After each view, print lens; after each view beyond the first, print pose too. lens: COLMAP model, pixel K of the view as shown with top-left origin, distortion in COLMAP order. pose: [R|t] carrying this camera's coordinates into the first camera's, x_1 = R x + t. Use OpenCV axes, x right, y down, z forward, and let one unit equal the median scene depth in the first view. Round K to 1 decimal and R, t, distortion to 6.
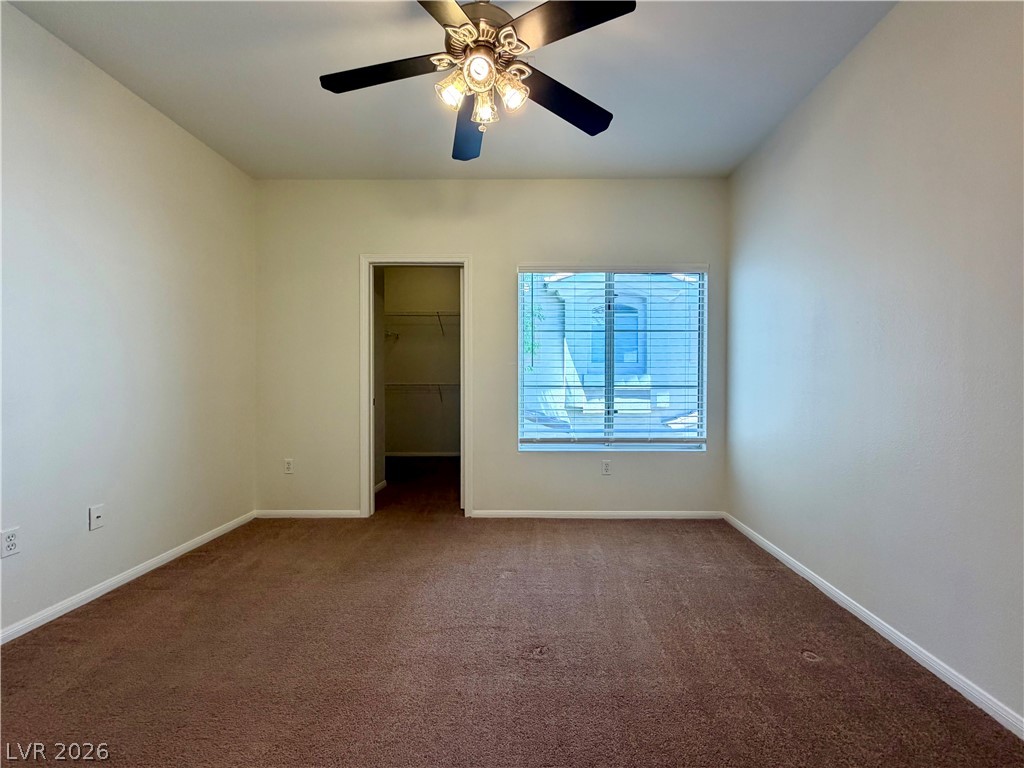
lens RADIAL K [[435.1, 0, 512.0], [0, 435.1, 384.0], [0, 0, 1]] dist [-0.001408, 0.000008]
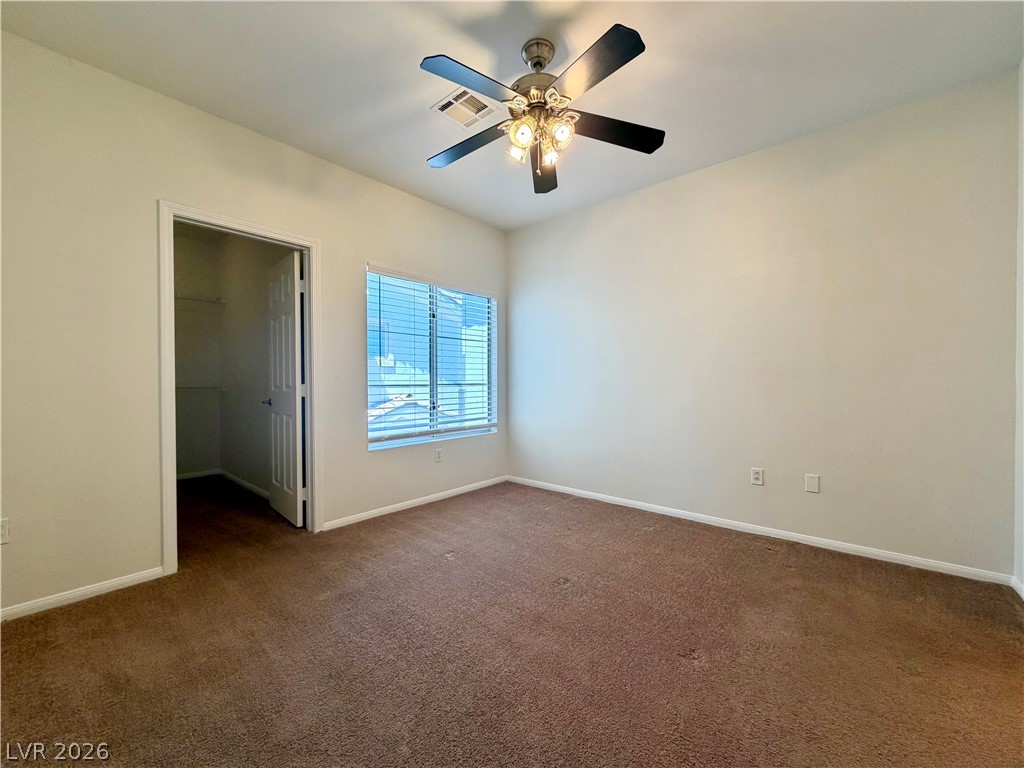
lens RADIAL K [[410.6, 0, 512.0], [0, 410.6, 384.0], [0, 0, 1]] dist [0.000678, 0.000080]
pose [[0.655568, -0.010579, 0.755062, -0.474791], [0.012145, 0.999920, 0.003465, 0.001784], [-0.755038, 0.006898, 0.655644, 0.140565]]
